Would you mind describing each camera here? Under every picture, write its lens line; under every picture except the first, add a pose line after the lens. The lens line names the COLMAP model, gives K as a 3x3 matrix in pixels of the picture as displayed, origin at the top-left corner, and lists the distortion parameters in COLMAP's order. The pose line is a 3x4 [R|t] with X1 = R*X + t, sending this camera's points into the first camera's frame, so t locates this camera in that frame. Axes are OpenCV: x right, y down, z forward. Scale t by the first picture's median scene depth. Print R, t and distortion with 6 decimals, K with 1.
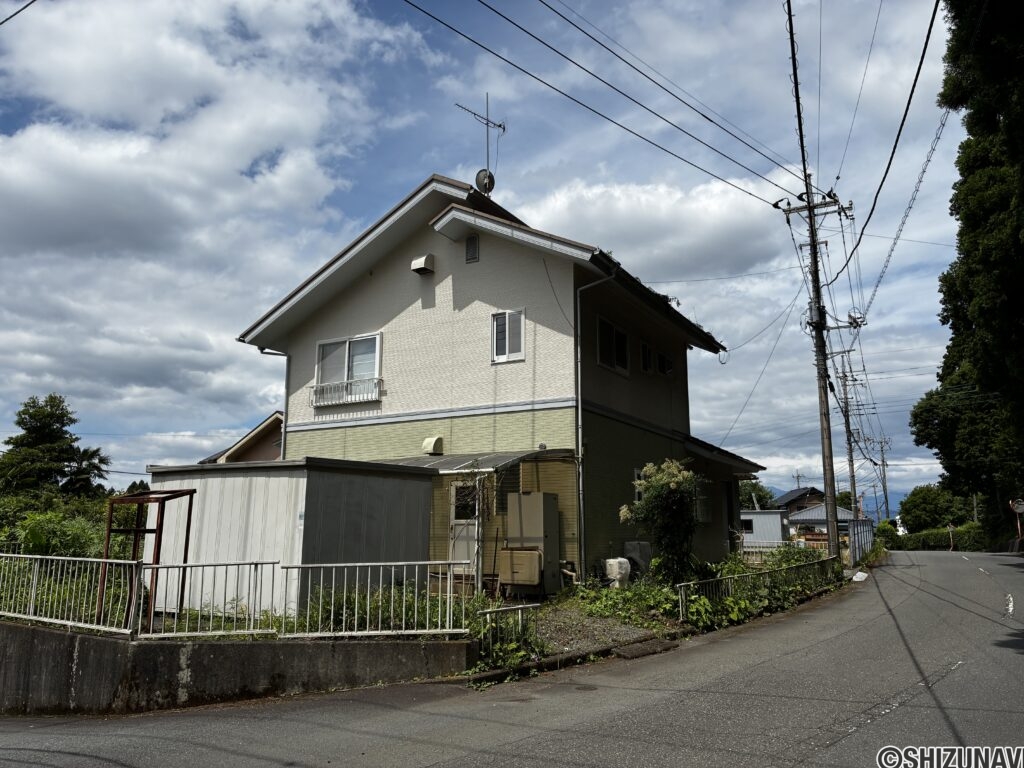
lens RADIAL K [[767.1, 0, 514.5], [0, 767.1, 384.3], [0, 0, 1]] dist [0.068502, -0.077395]
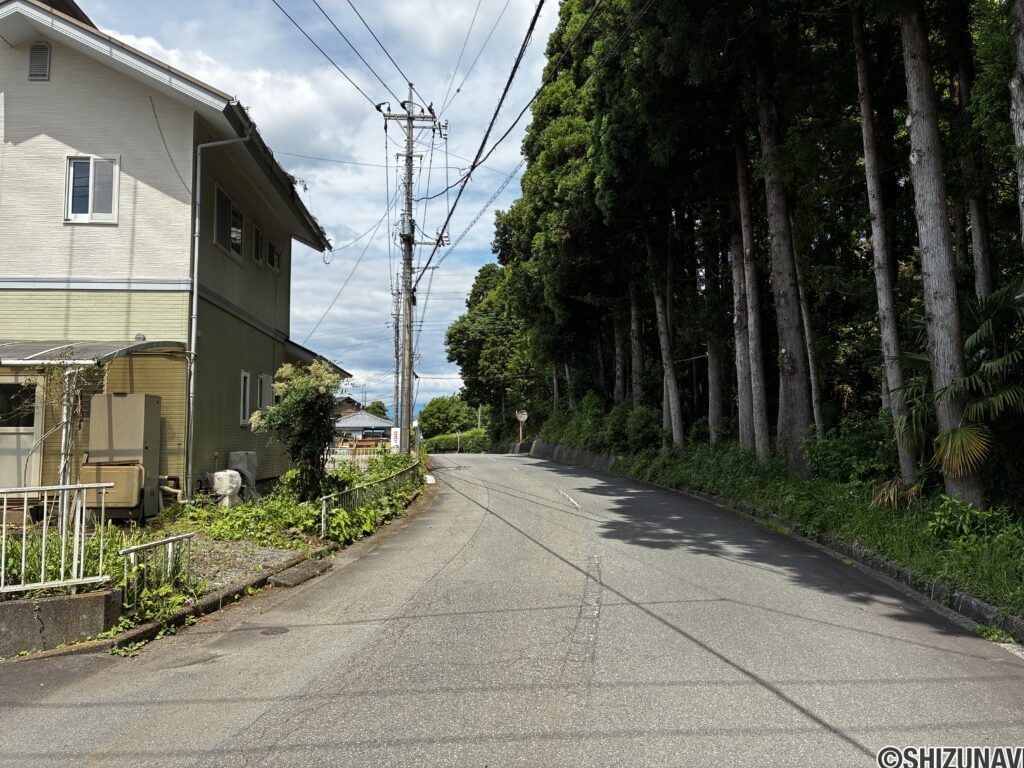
lens RADIAL K [[772.1, 0, 510.0], [0, 772.1, 380.0], [0, 0, 1]] dist [0.063336, -0.068564]
pose [[0.840195, 0.038024, 0.540949, -0.082173], [-0.098887, 0.991556, 0.083892, 0.020437], [-0.533192, -0.123979, 0.836861, 0.117025]]
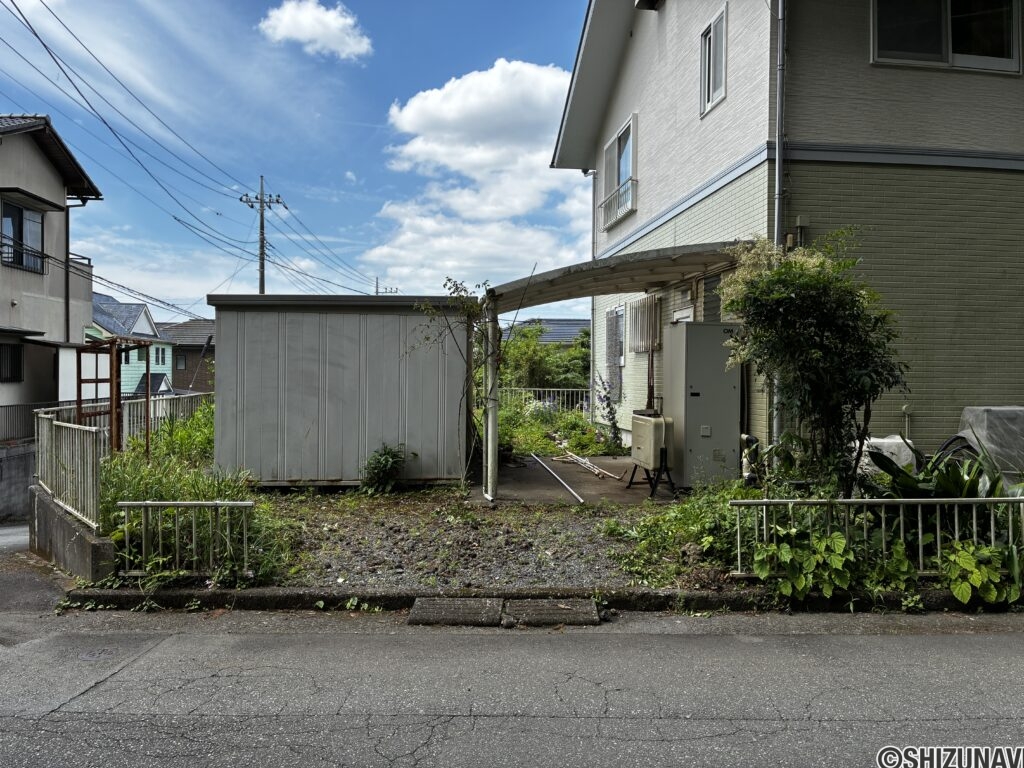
lens RADIAL K [[767.1, 0, 514.5], [0, 767.1, 384.3], [0, 0, 1]] dist [0.068502, -0.077395]
pose [[0.620683, 0.008273, -0.784018, 0.412400], [0.143911, 0.981754, 0.124290, 0.094269], [0.770741, -0.189973, 0.608168, 0.516514]]
